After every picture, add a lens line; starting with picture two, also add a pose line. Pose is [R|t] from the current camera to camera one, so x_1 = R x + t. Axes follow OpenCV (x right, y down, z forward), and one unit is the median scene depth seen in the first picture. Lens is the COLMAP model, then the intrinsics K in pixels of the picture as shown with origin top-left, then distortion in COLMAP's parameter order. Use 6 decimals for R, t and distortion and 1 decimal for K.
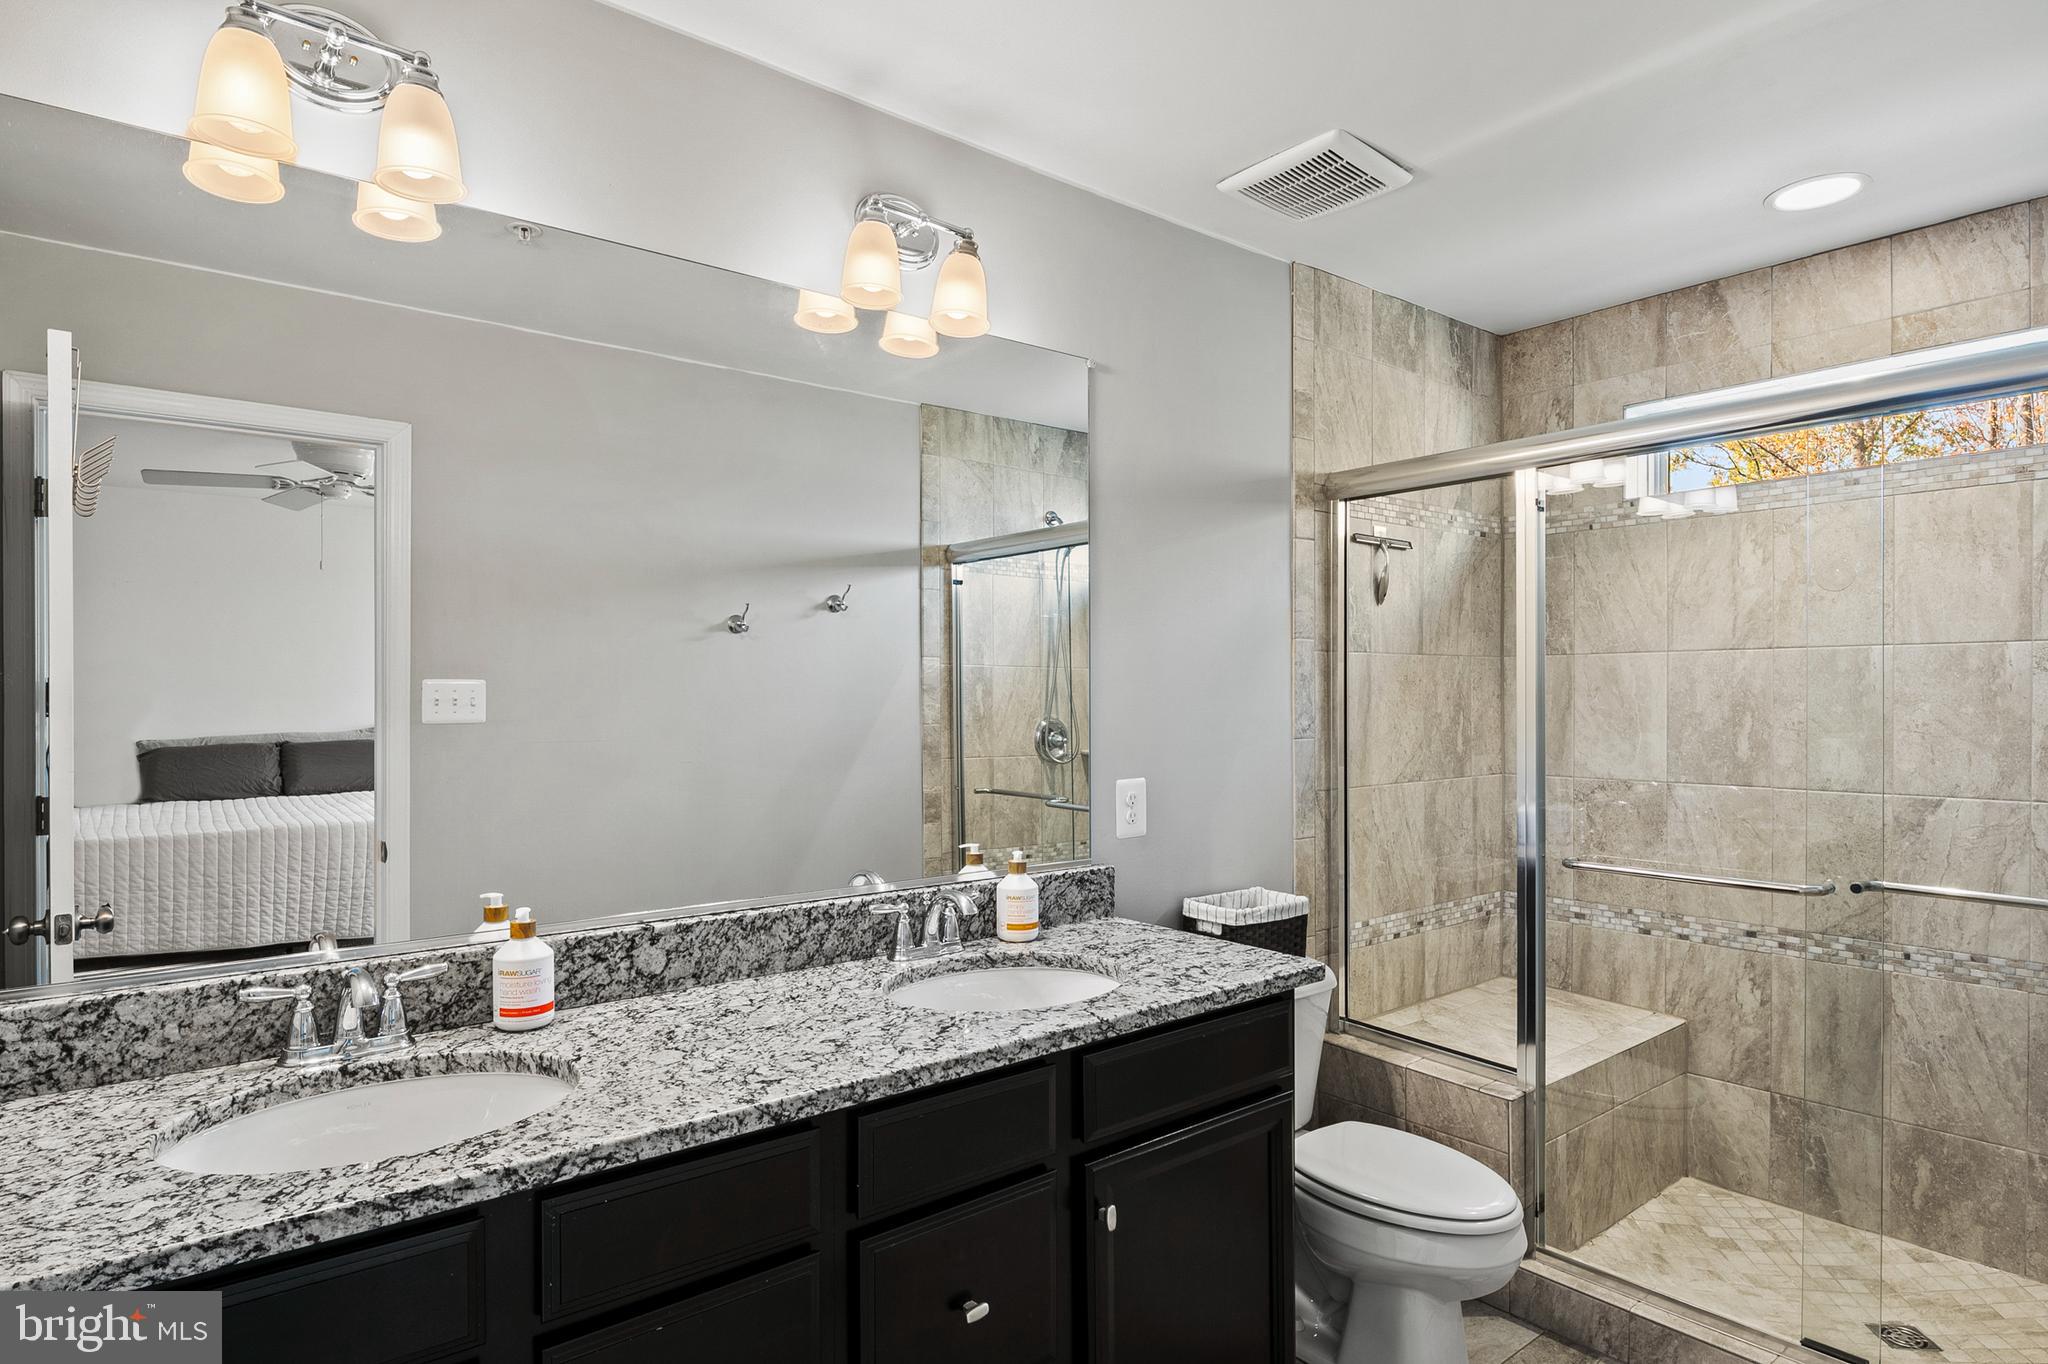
lens RADIAL K [[1138.7, 0, 1019.4], [0, 1138.7, 696.0], [0, 0, 1]] dist [0.002421, -0.007229]
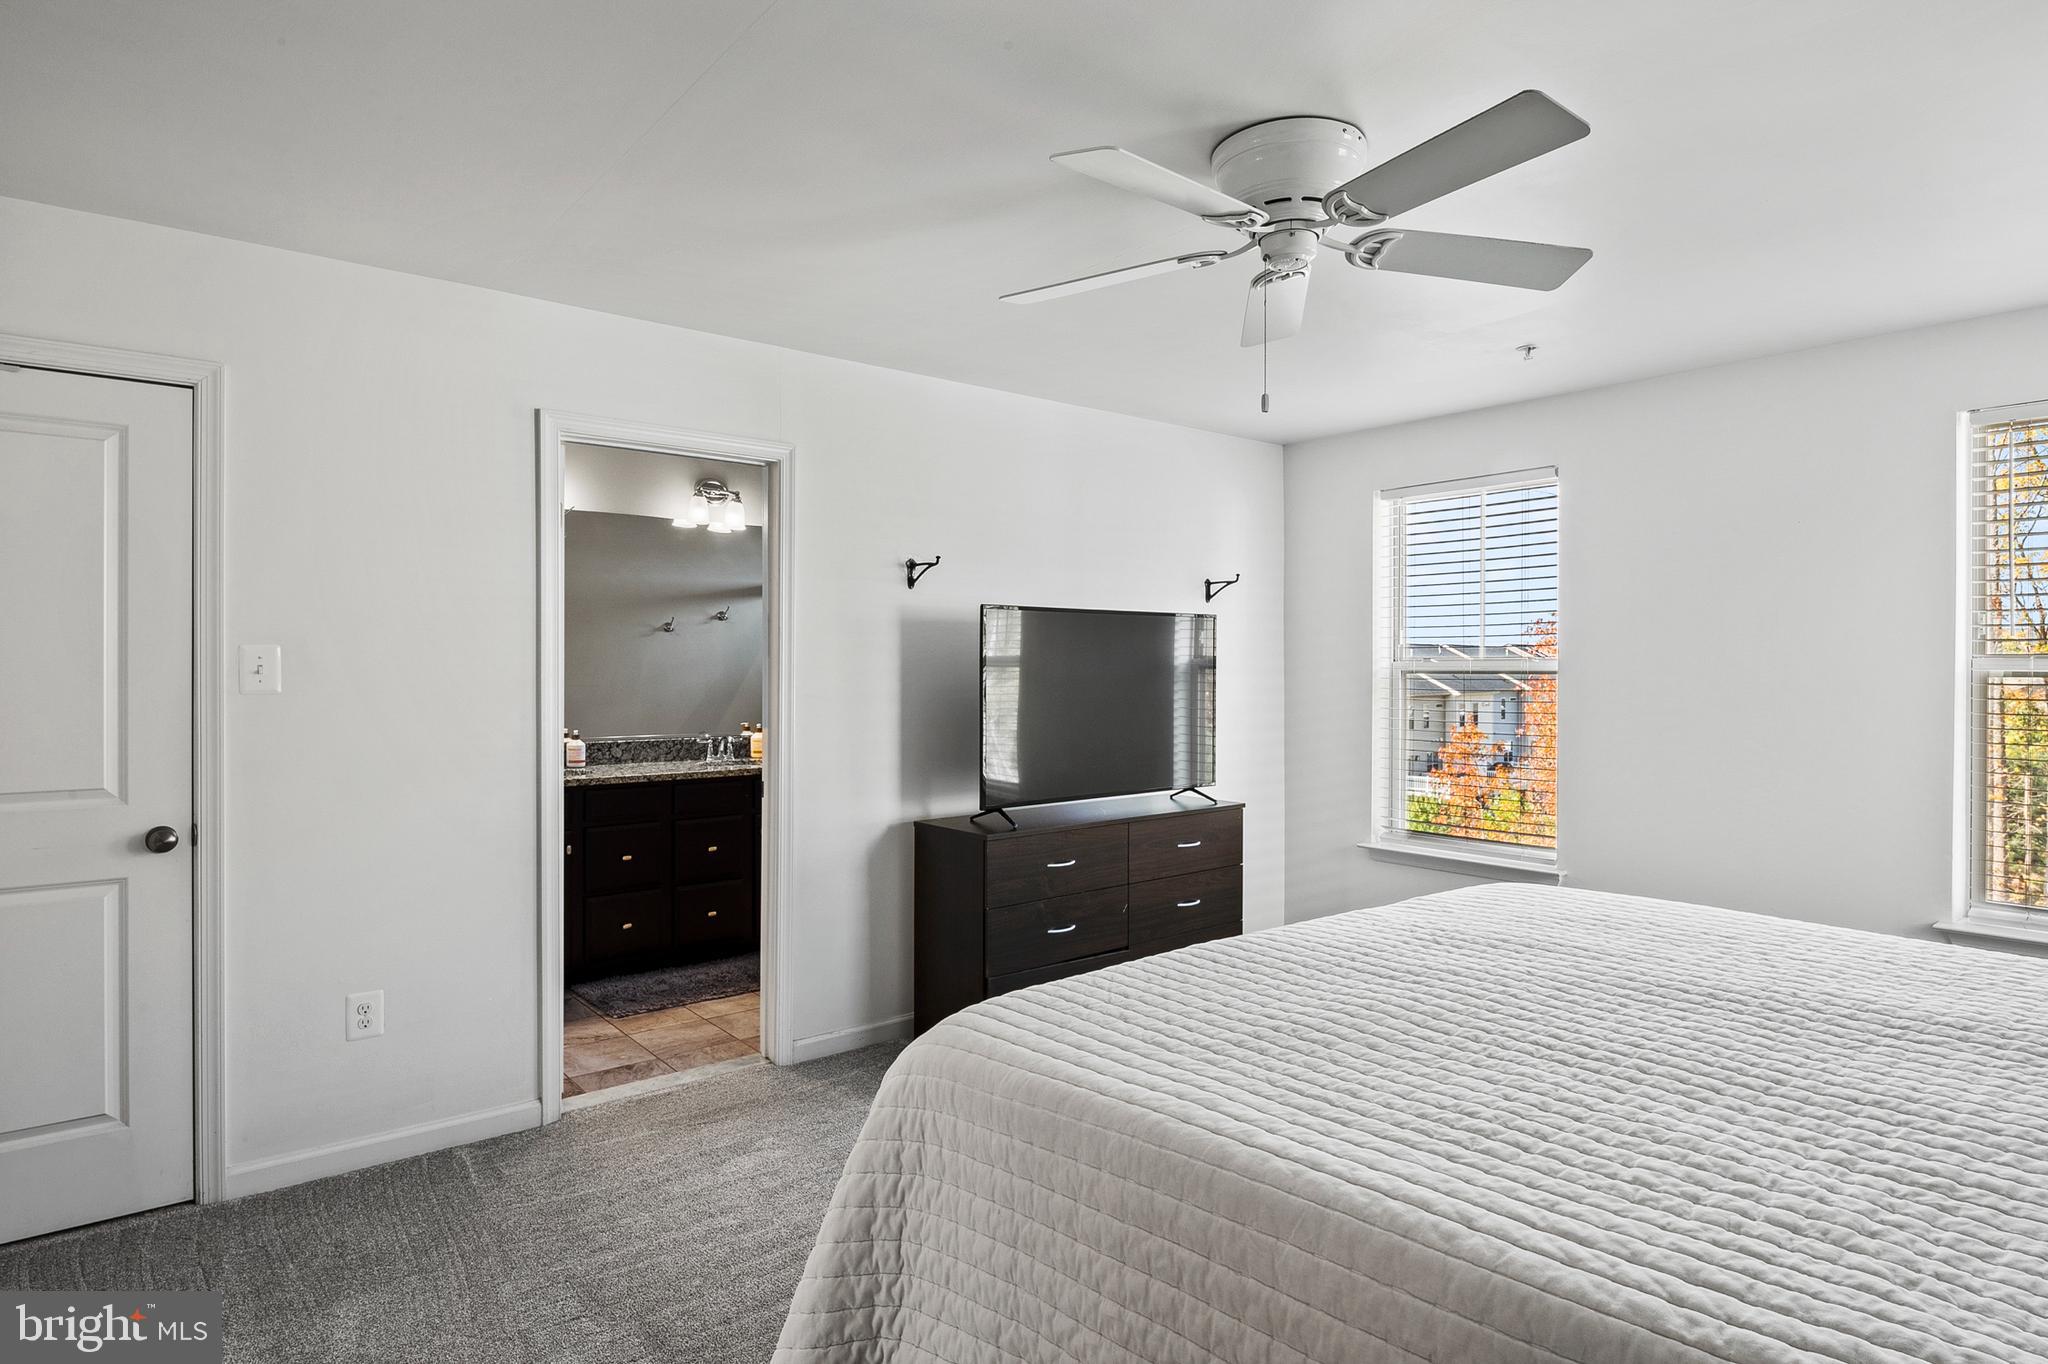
lens RADIAL K [[1138.7, 0, 1029.7], [0, 1138.7, 668.4], [0, 0, 1]] dist [0.002421, -0.007229]
pose [[0.999884, 0.005899, 0.014010, 0.638469], [-0.005936, 0.999979, 0.002575, -0.001346], [-0.013995, -0.002658, 0.999899, -1.784262]]
